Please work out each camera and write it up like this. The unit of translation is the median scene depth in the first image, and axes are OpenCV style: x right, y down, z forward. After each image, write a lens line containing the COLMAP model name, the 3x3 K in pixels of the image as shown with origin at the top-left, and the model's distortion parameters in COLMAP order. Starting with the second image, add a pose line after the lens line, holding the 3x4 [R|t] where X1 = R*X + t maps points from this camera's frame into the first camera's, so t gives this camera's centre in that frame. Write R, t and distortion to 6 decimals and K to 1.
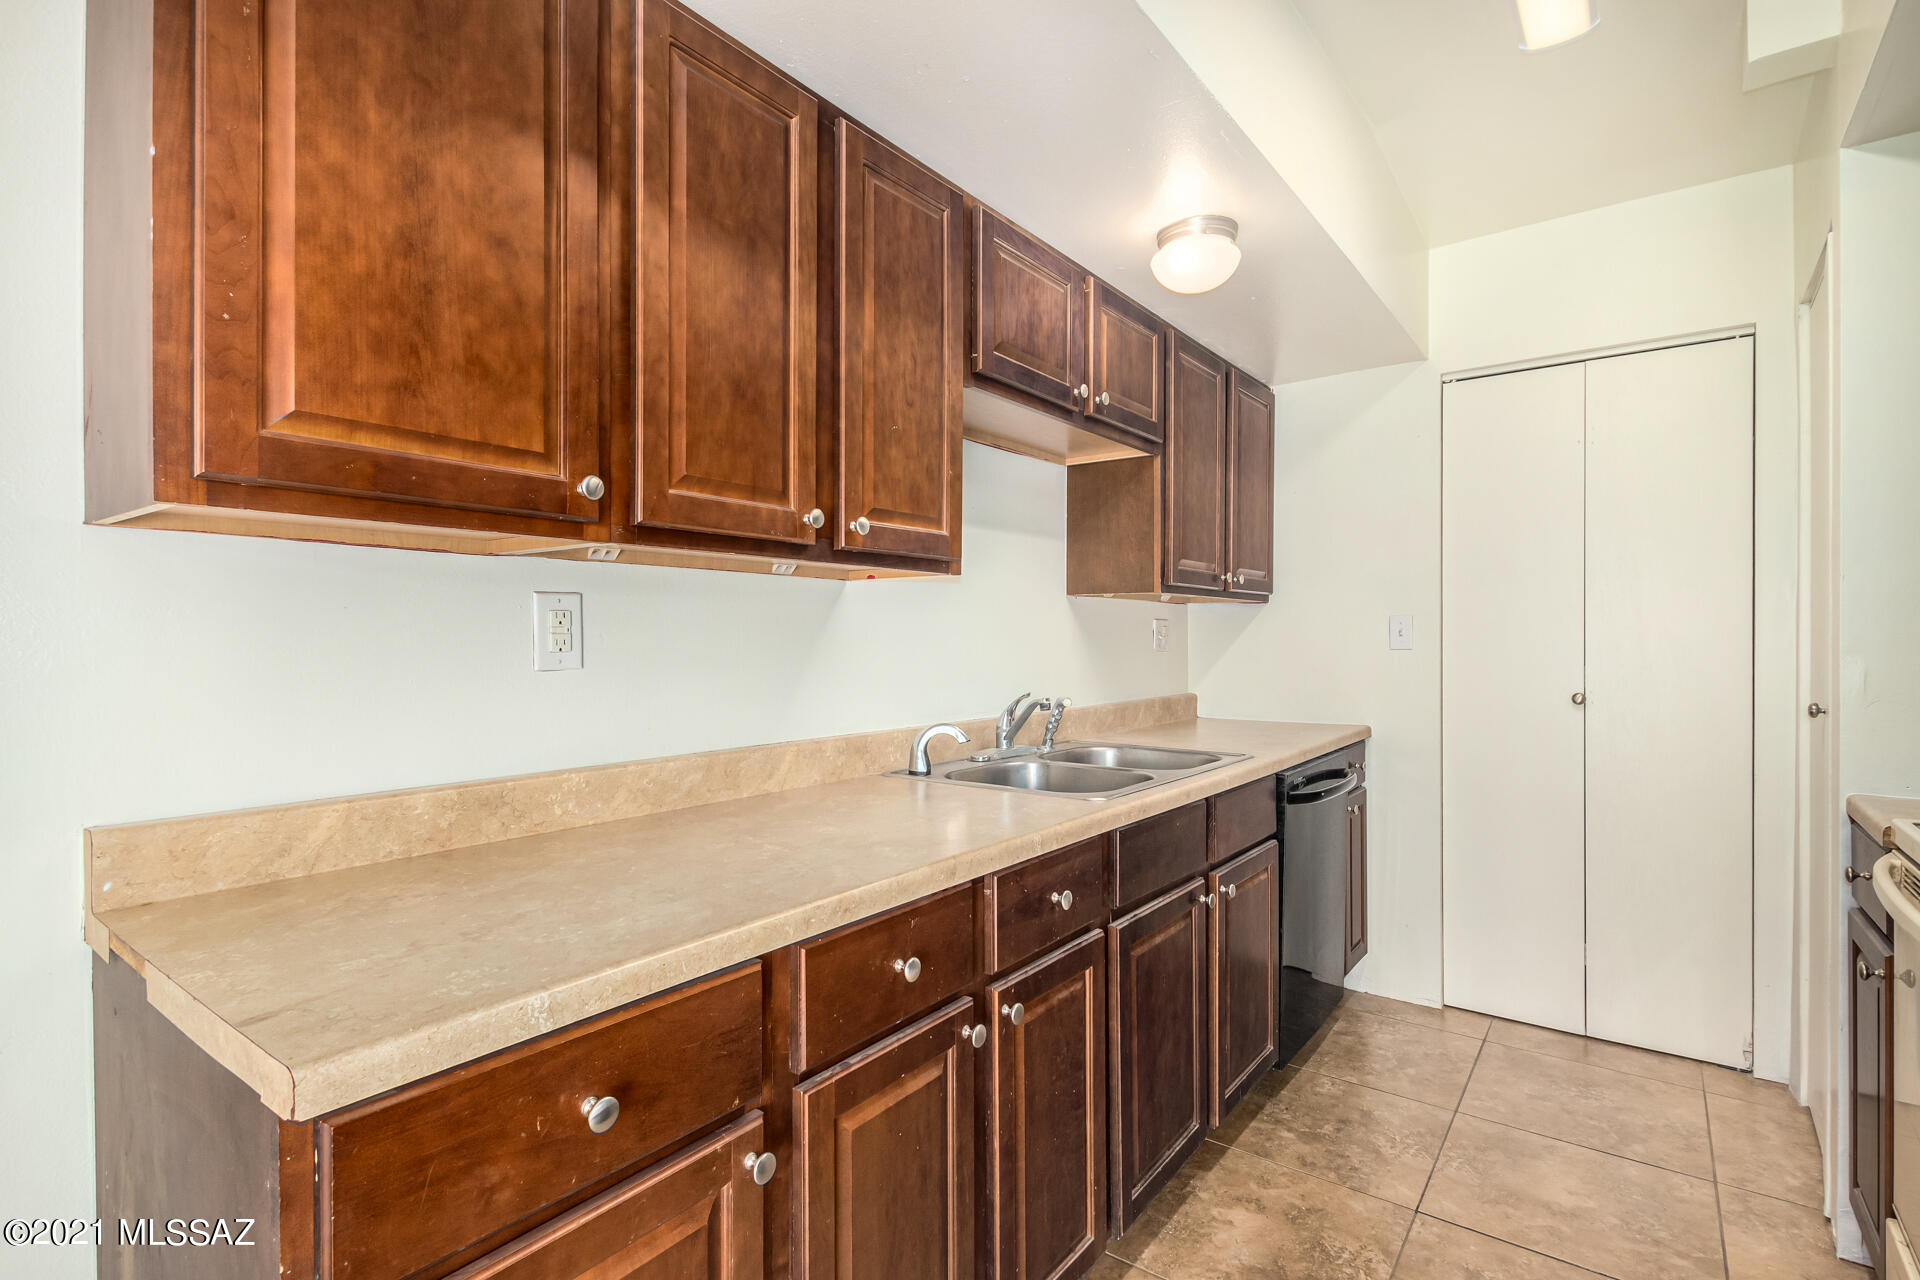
lens RADIAL K [[915.1, 0, 924.3], [0, 915.1, 640.1], [0, 0, 1]] dist [0.004434, 0.000133]
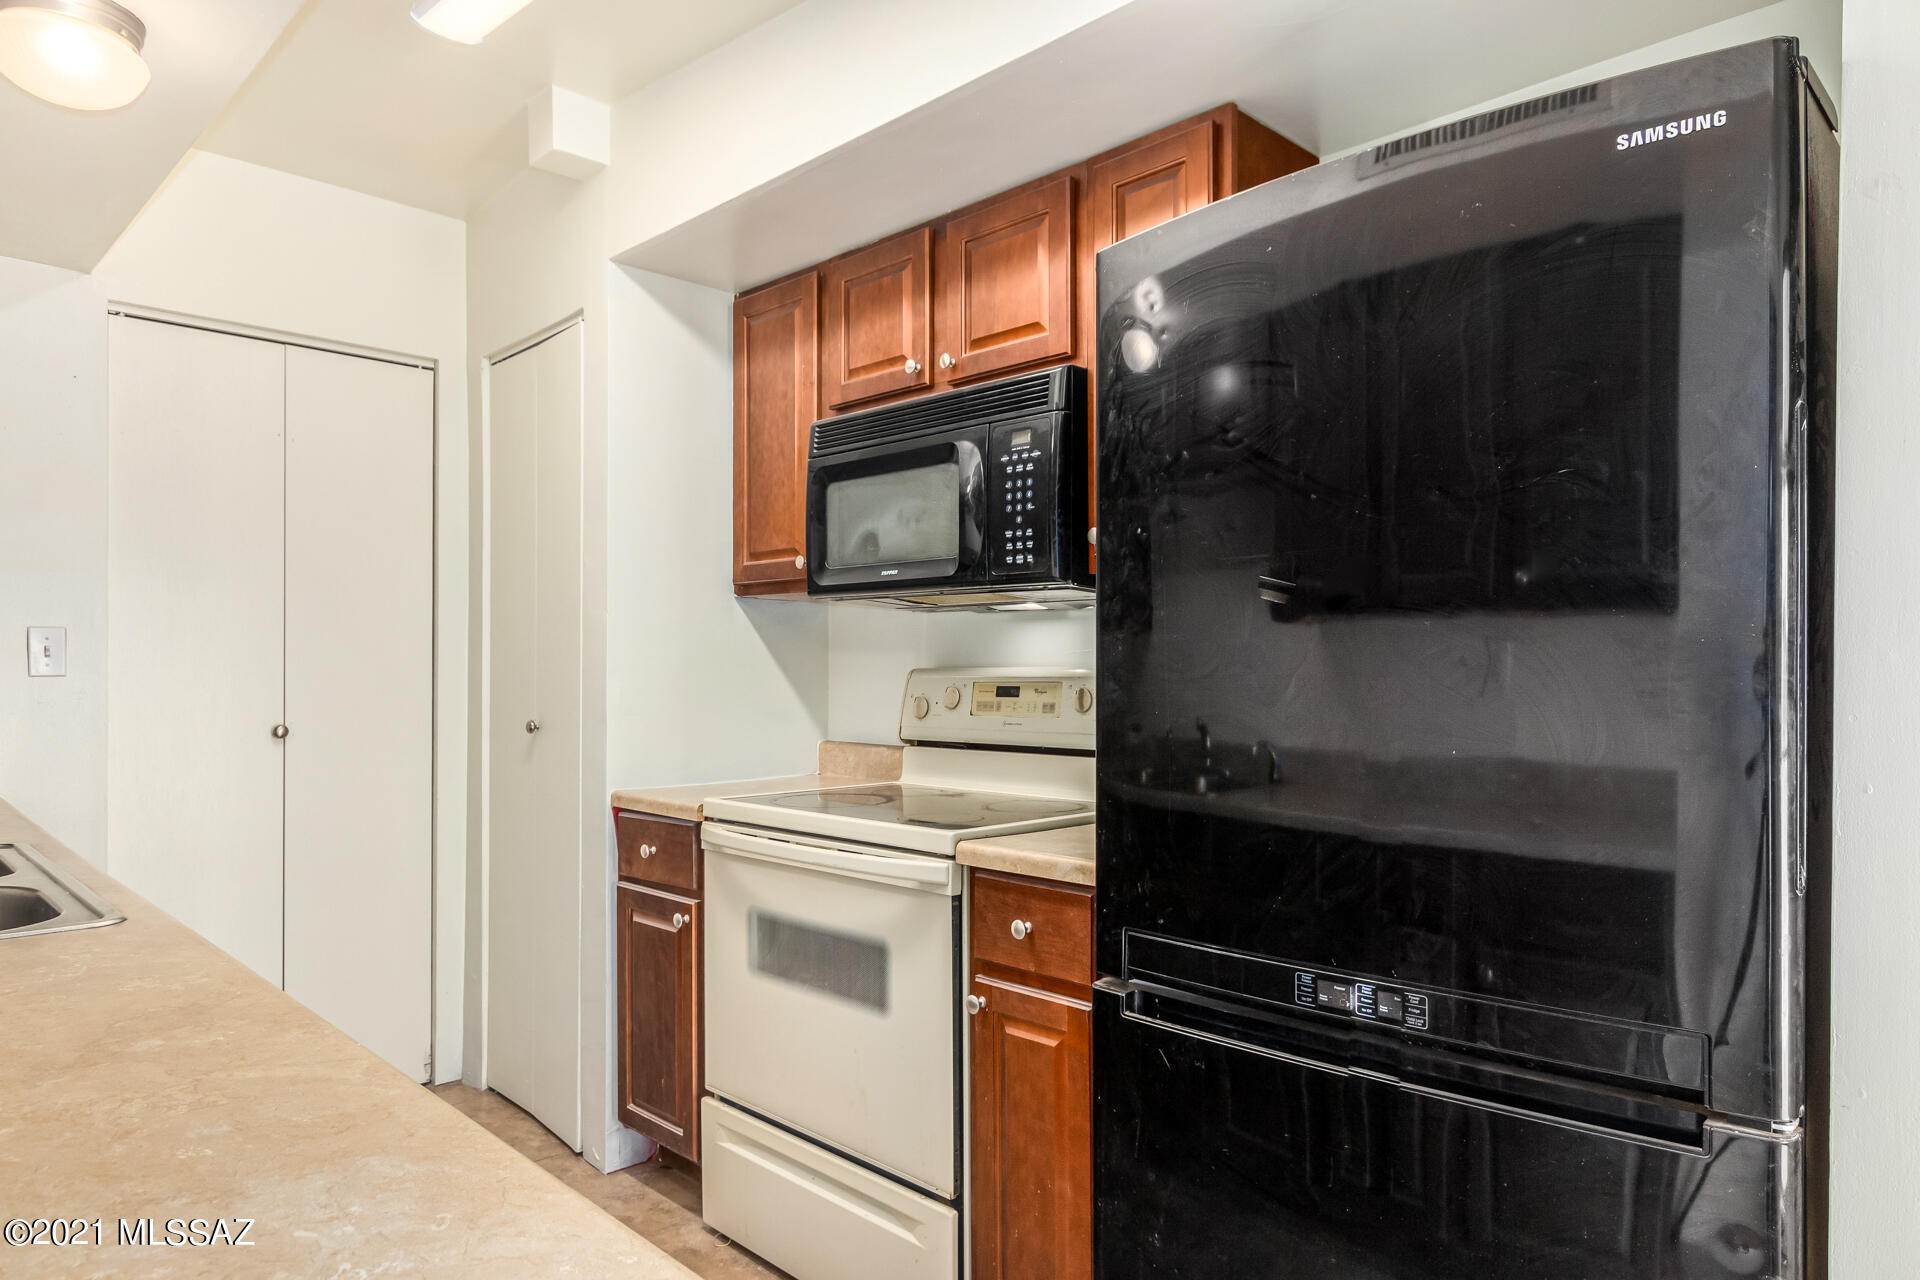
lens RADIAL K [[1170.0, 0, 972.4], [0, 1170.0, 681.7], [0, 0, 1]] dist [0.002052, 0.001186]
pose [[0.136293, -0.006612, 0.990647, -0.439276], [-0.001075, 0.999976, 0.006823, 0.012637], [-0.990668, -0.001995, 0.136283, 0.302164]]
